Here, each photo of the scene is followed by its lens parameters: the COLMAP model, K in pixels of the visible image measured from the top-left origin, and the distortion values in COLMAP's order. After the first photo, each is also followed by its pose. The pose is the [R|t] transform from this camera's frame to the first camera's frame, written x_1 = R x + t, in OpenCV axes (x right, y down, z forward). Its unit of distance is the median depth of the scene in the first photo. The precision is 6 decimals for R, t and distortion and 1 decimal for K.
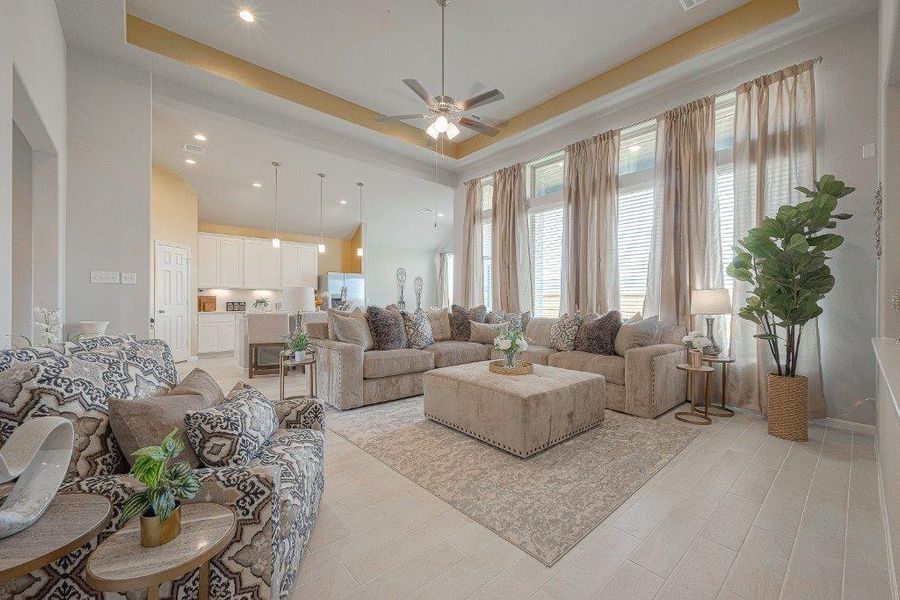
lens RADIAL K [[357.5, 0, 450.5], [0, 357.5, 299.0], [0, 0, 1]] dist [0.001435, -0.001054]
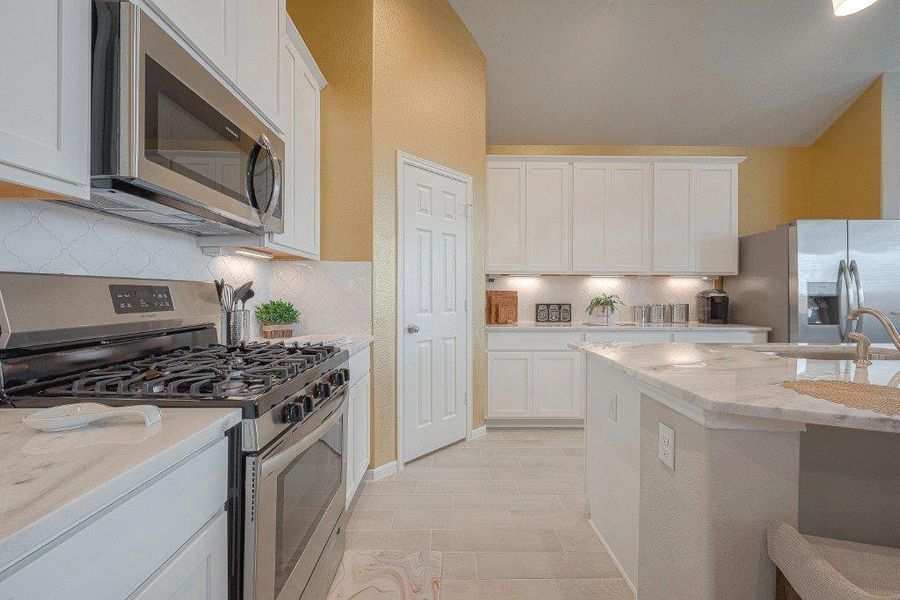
lens RADIAL K [[357.5, 0, 450.2], [0, 357.5, 298.3], [0, 0, 1]] dist [0.001435, -0.001054]
pose [[0.755712, 0.004181, -0.654891, -0.407011], [0.002096, 0.999959, 0.008803, -0.002837], [0.654901, -0.008025, 0.755672, 0.575514]]
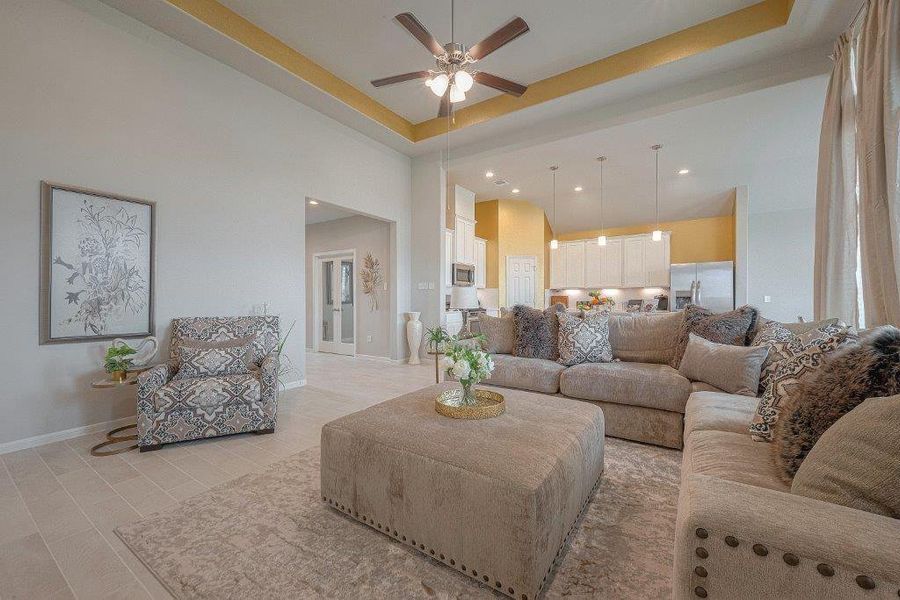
lens RADIAL K [[357.5, 0, 454.7], [0, 357.5, 301.6], [0, 0, 1]] dist [0.001435, -0.001054]
pose [[0.261699, -0.000456, -0.965149, 0.335086], [0.008414, 0.999963, 0.001809, 0.005054], [0.965113, -0.008594, 0.261694, 0.353214]]
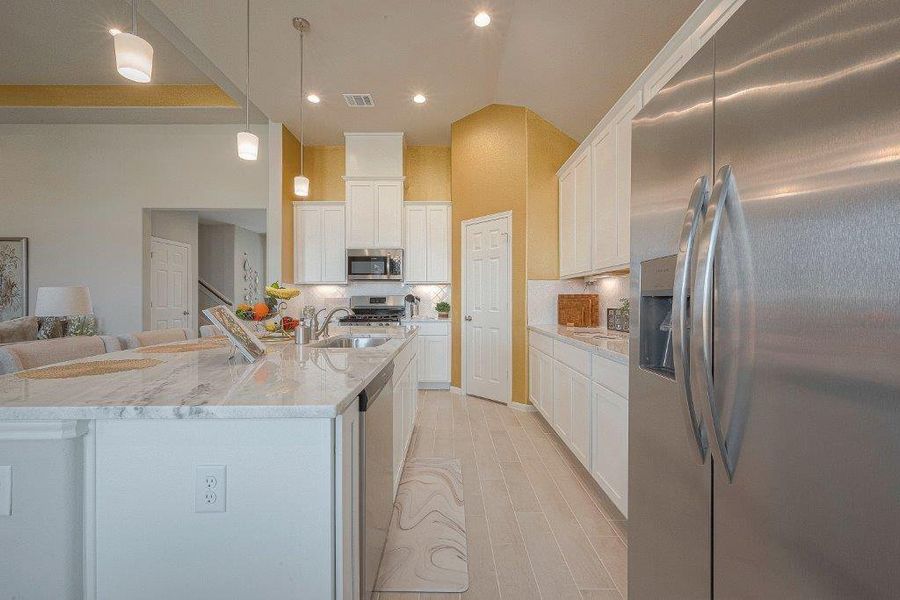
lens RADIAL K [[357.5, 0, 451.9], [0, 357.5, 298.2], [0, 0, 1]] dist [0.001435, -0.001054]
pose [[-0.656715, -0.005634, -0.754118, -0.199504], [0.002464, 0.999951, -0.009617, 0.001190], [0.754135, -0.008174, -0.656669, 1.149430]]
